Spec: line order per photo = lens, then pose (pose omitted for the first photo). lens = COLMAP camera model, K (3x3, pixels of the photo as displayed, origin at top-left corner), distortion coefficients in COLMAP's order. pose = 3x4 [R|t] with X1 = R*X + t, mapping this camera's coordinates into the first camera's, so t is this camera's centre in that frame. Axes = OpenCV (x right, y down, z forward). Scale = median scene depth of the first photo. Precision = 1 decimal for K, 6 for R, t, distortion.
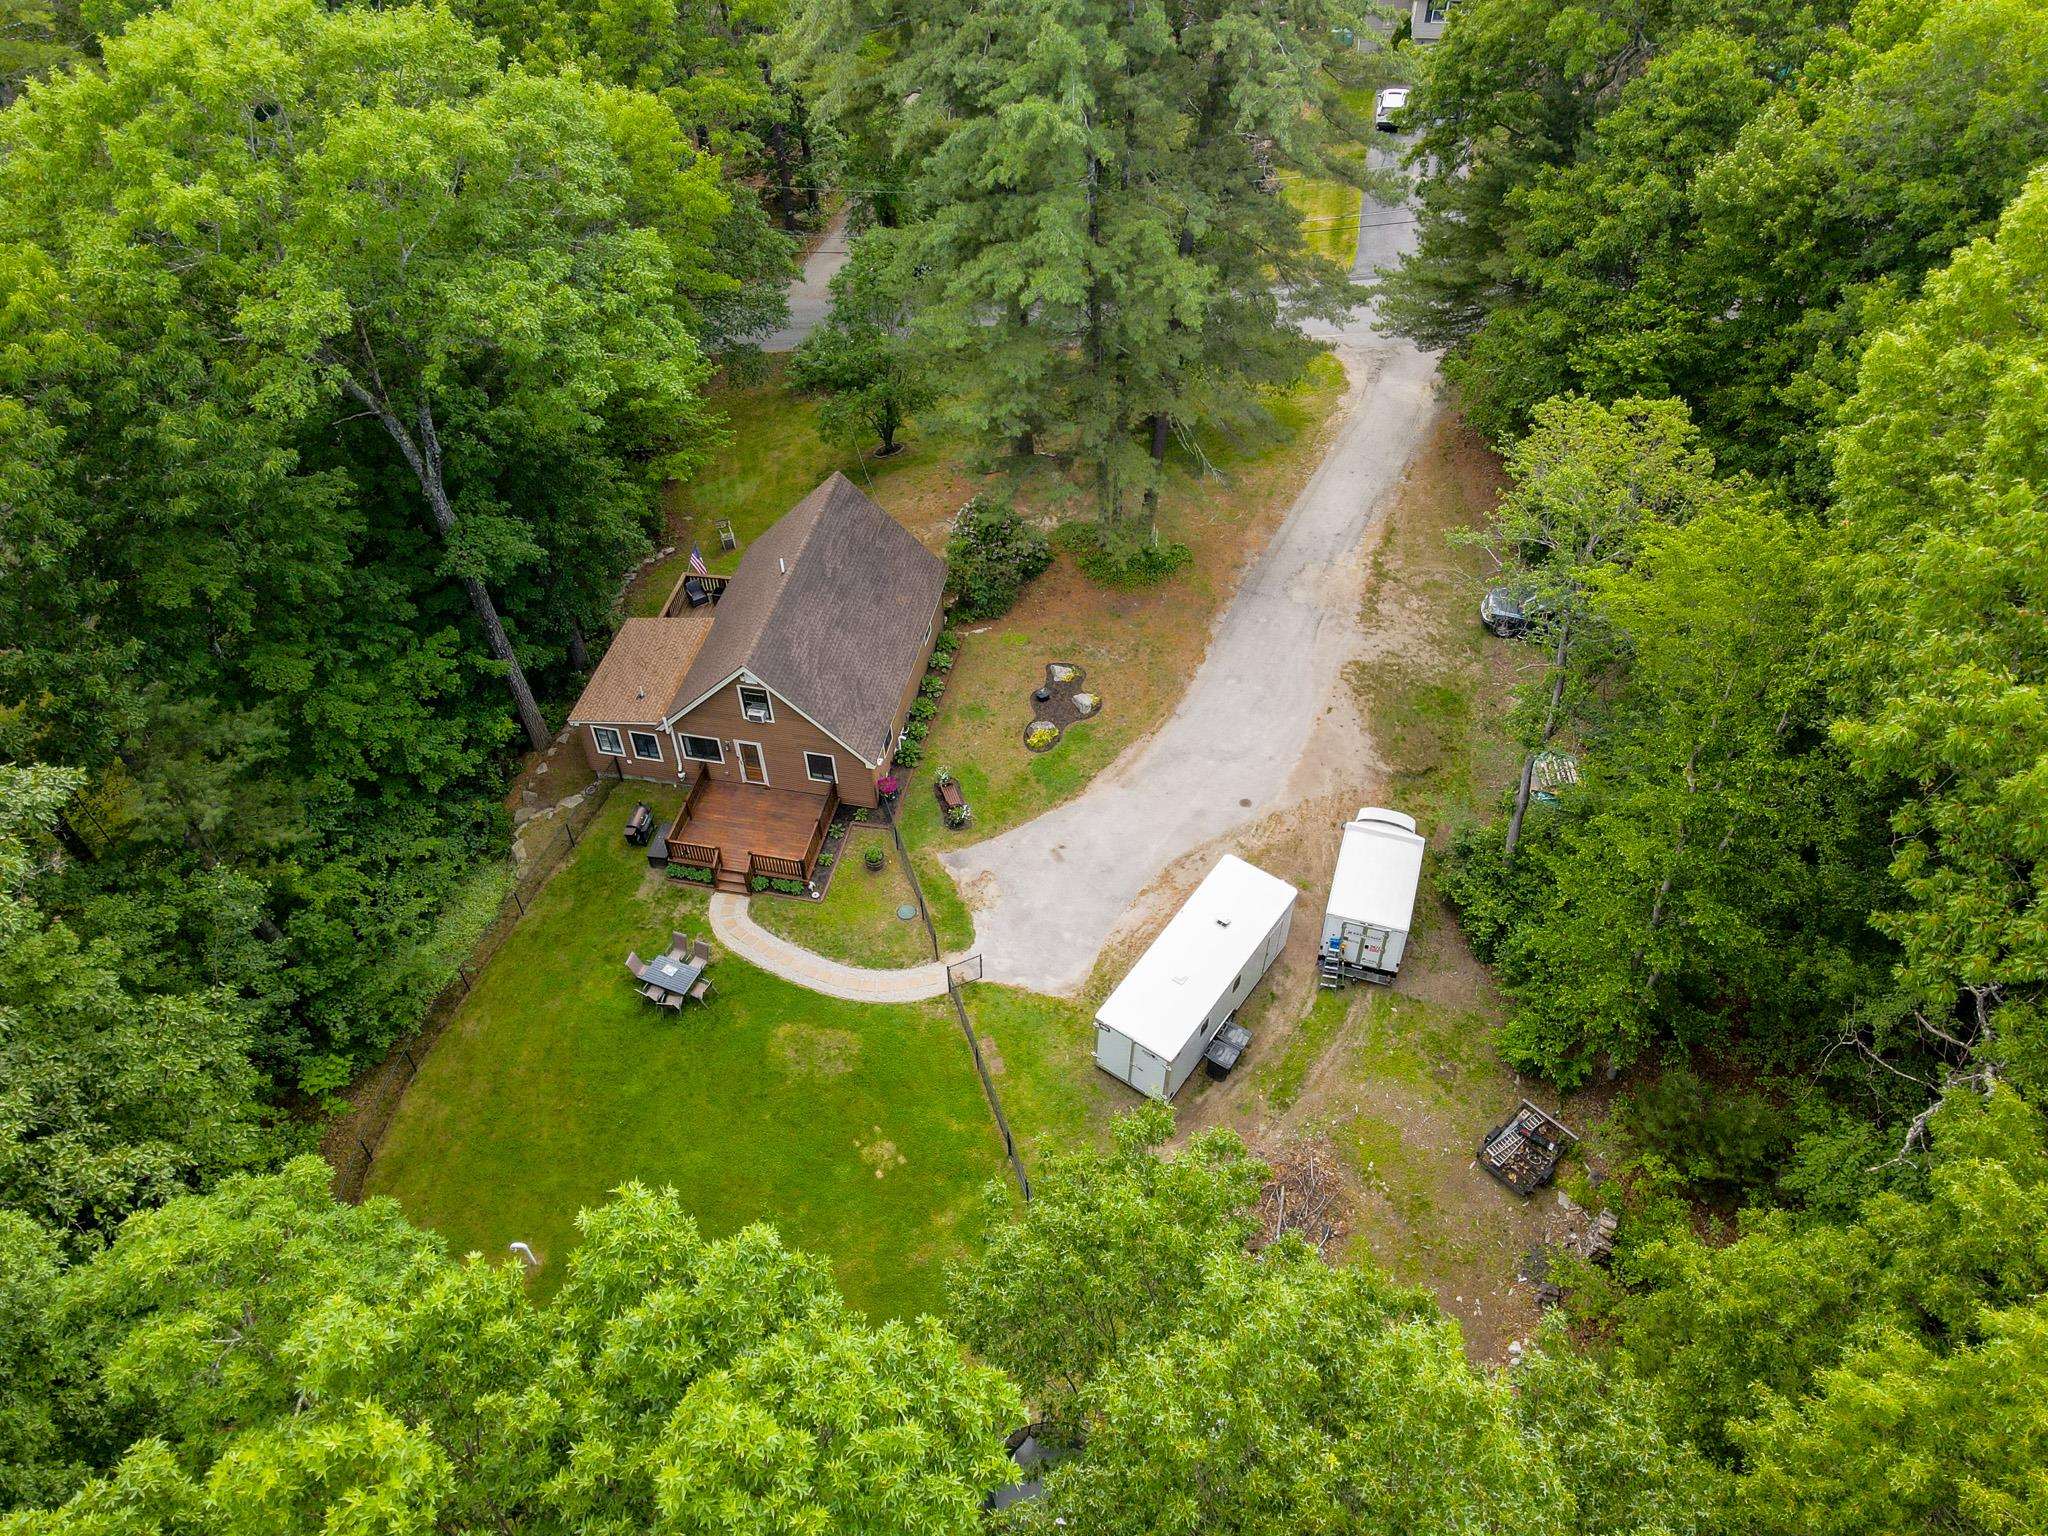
lens RADIAL K [[1506.0, 0, 1024.0], [0, 1506.0, 768.0], [0, 0, 1]] dist [0.007328, 0.003907]
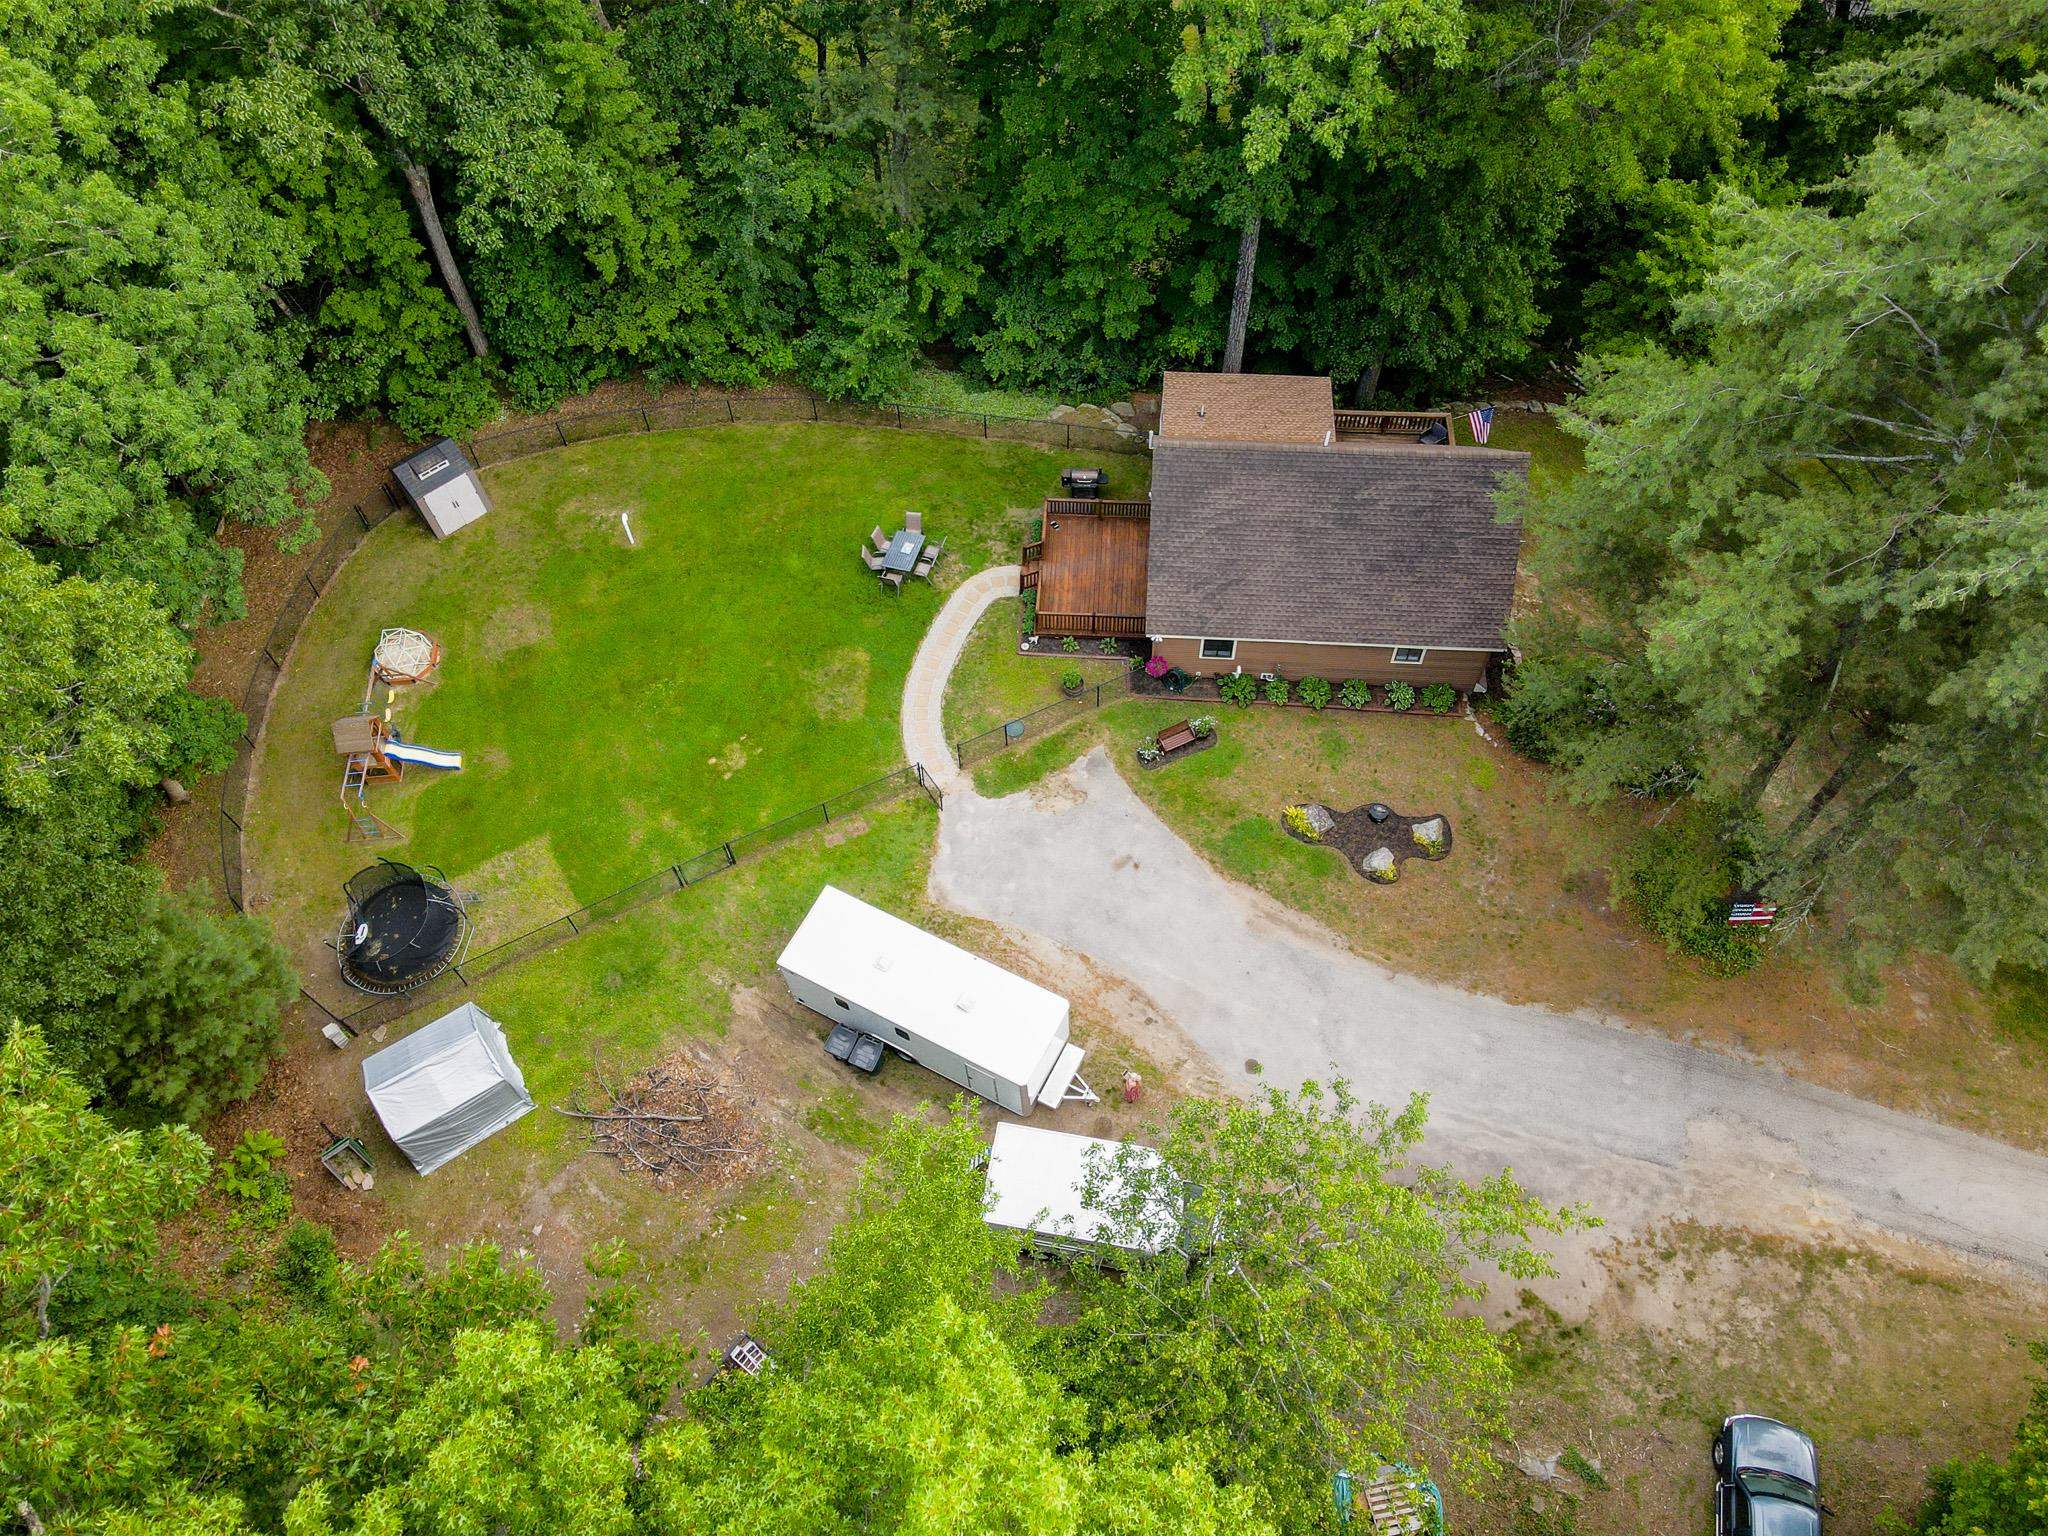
lens RADIAL K [[1506.0, 0, 1024.0], [0, 1506.0, 768.0], [0, 0, 1]] dist [0.007328, 0.003907]
pose [[0.129919, 0.844215, -0.520021, 0.425504], [-0.702169, 0.448630, 0.552892, -0.410496], [0.700057, 0.293311, 0.651068, 0.393020]]
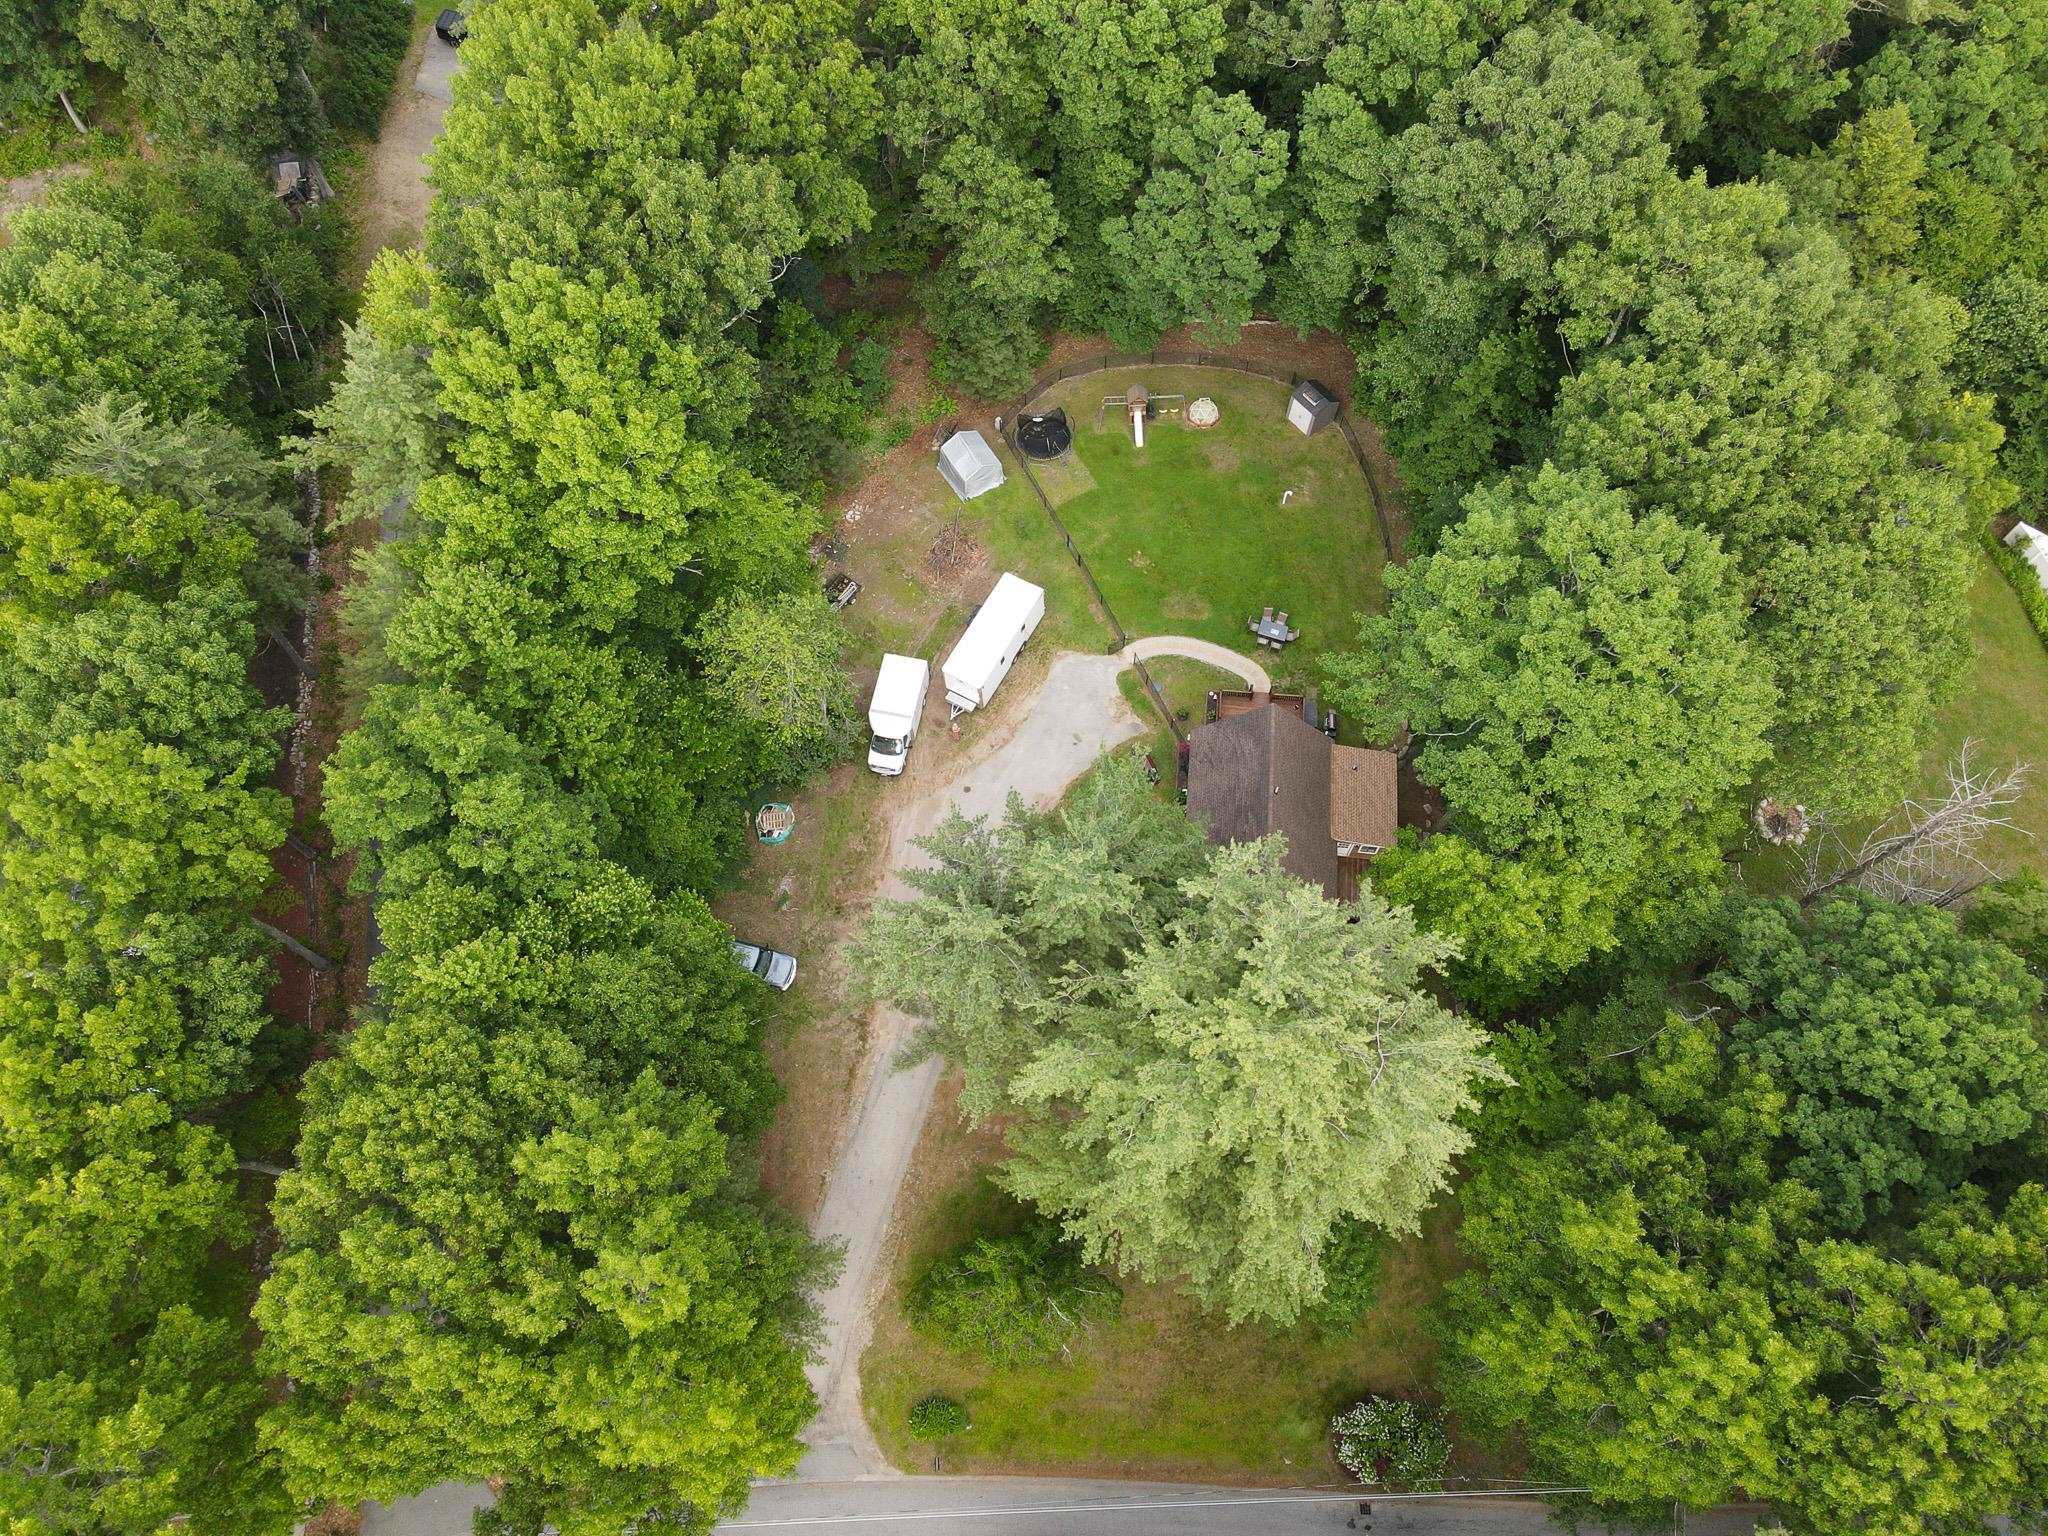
lens RADIAL K [[1506.0, 0, 1024.0], [0, 1506.0, 768.0], [0, 0, 1]] dist [0.007328, 0.003907]
pose [[-0.993555, 0.113244, -0.005004, 0.096639], [-0.048272, -0.382750, 0.922590, -1.548592], [0.102562, 0.916885, 0.385750, 0.377701]]
